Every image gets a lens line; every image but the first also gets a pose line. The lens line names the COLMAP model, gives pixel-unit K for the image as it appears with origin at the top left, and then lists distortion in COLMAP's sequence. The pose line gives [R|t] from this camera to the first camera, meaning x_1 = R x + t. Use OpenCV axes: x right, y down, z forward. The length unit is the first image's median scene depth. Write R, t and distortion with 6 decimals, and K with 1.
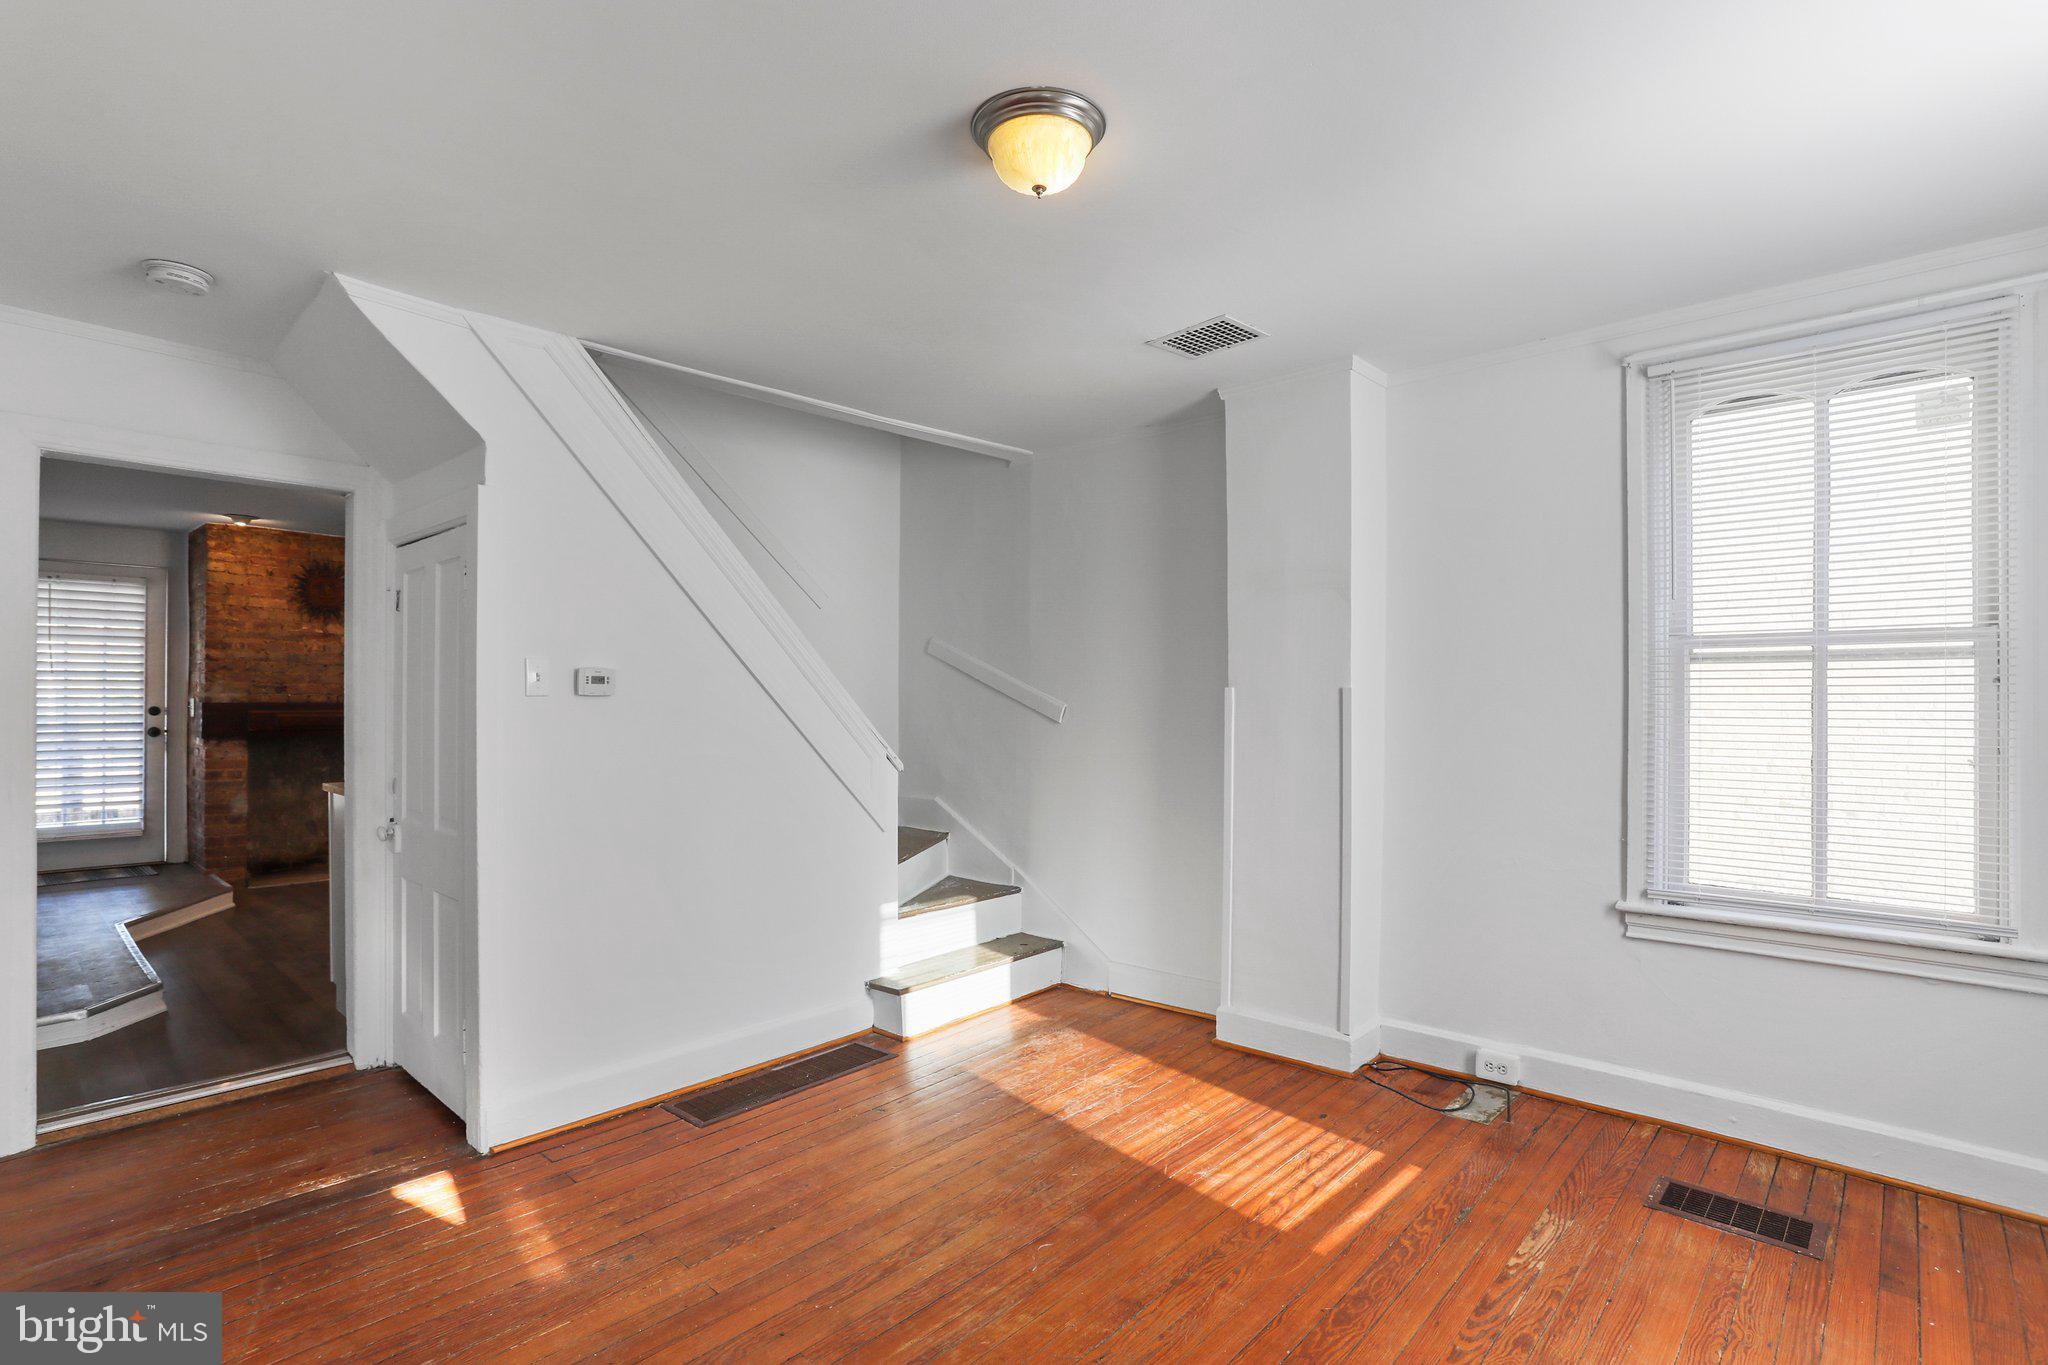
lens RADIAL K [[998.2, 0, 1022.0], [0, 998.2, 692.0], [0, 0, 1]] dist [-0.029033, 0.009874]
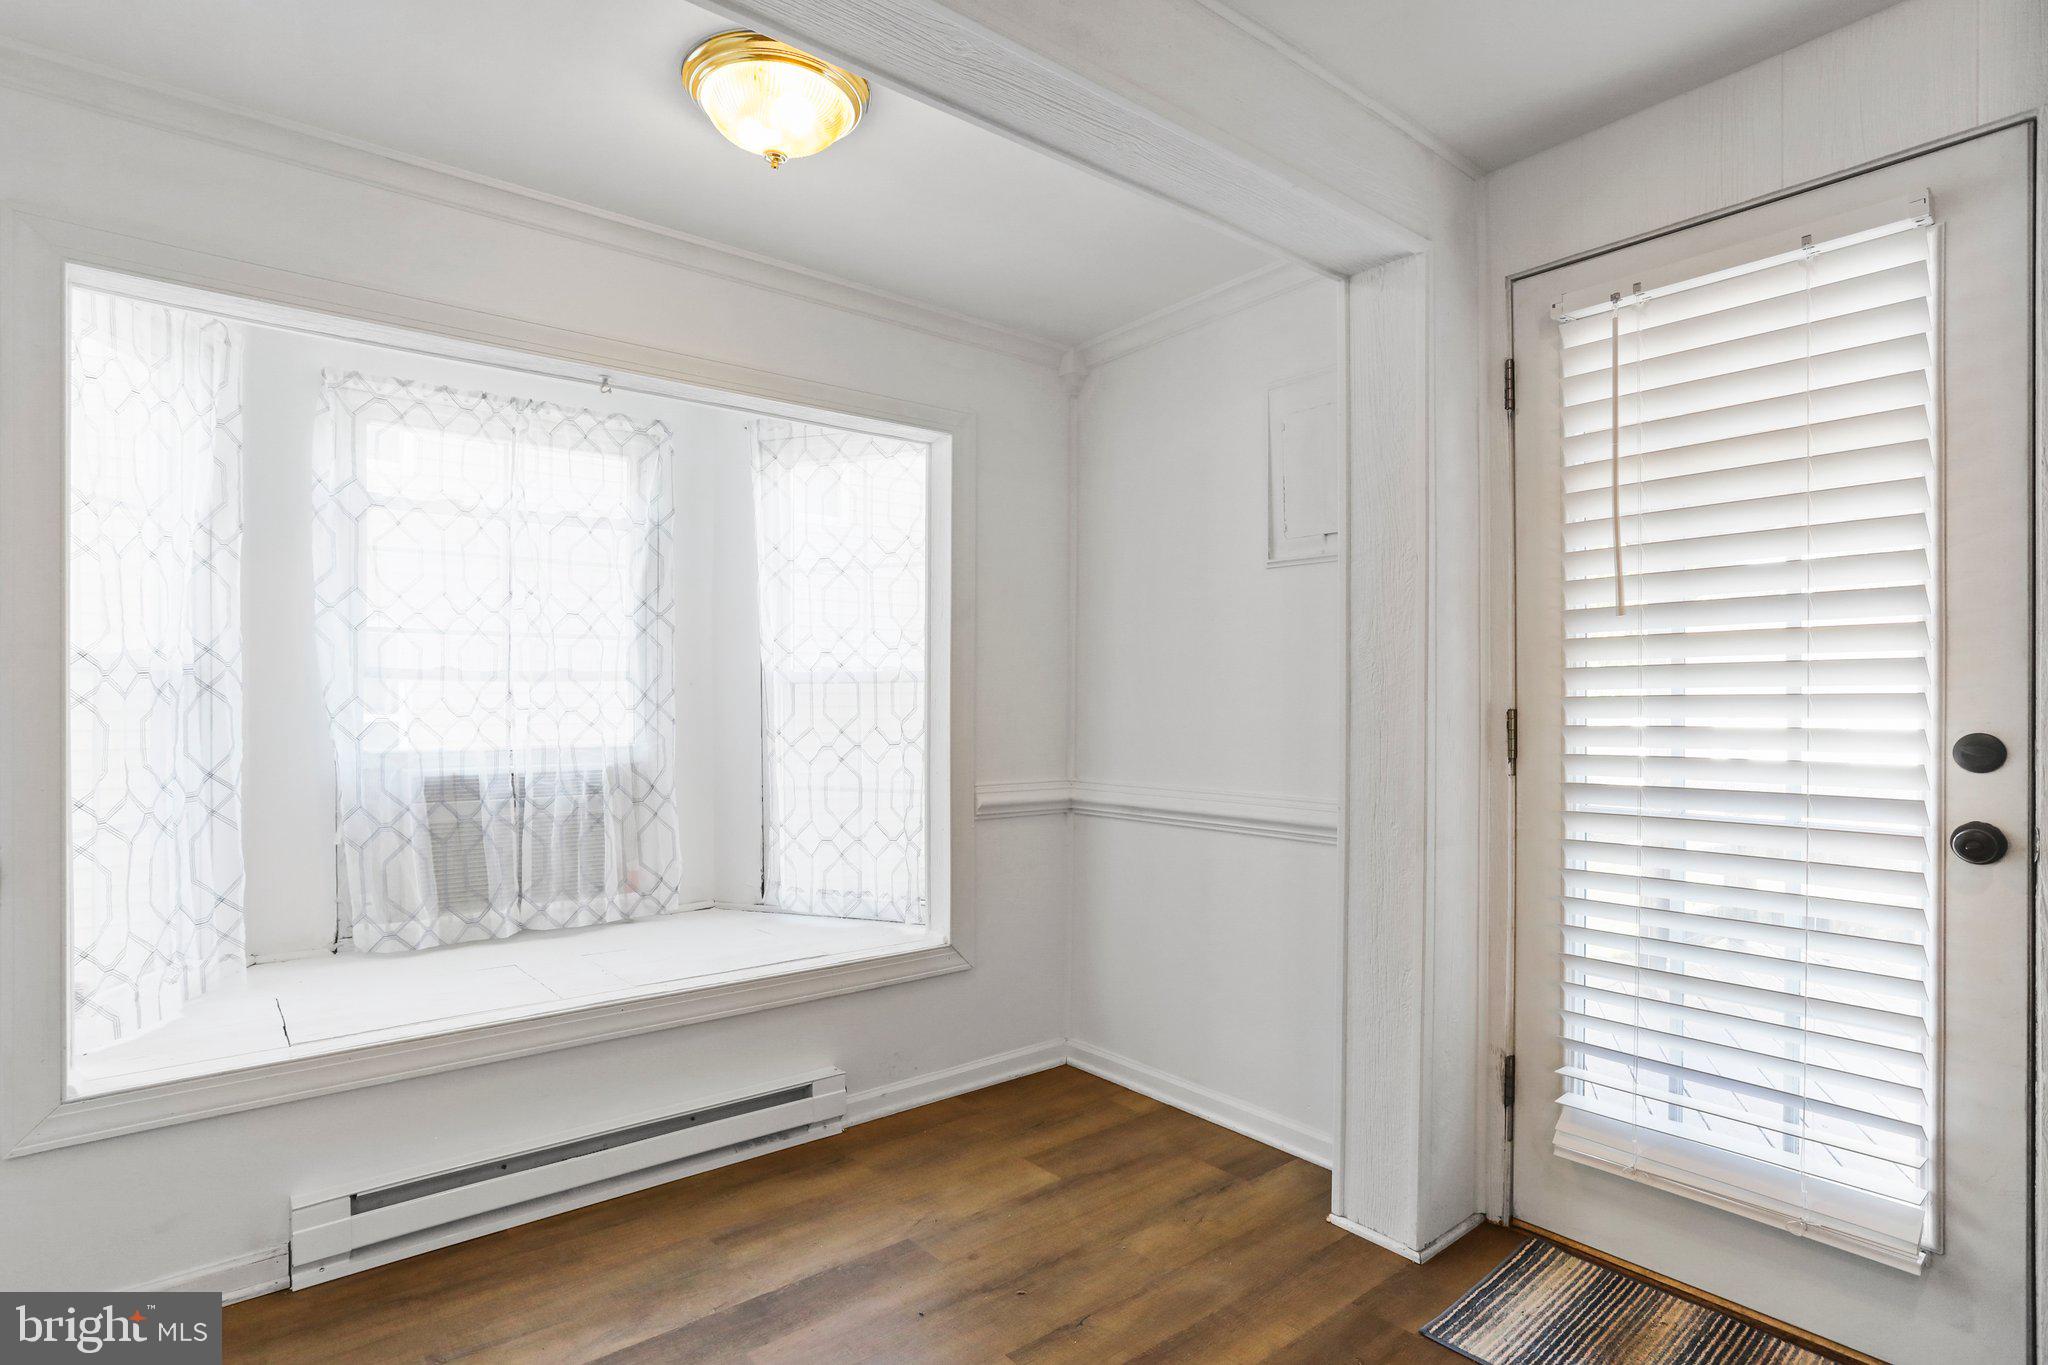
lens RADIAL K [[1045.0, 0, 1021.7], [0, 1045.0, 697.0], [0, 0, 1]] dist [-0.032549, 0.007954]
pose [[-0.146043, -0.001606, -0.989277, -0.617454], [0.009106, 0.999954, -0.002968, 0.004608], [0.989236, -0.009442, -0.146022, 0.818788]]
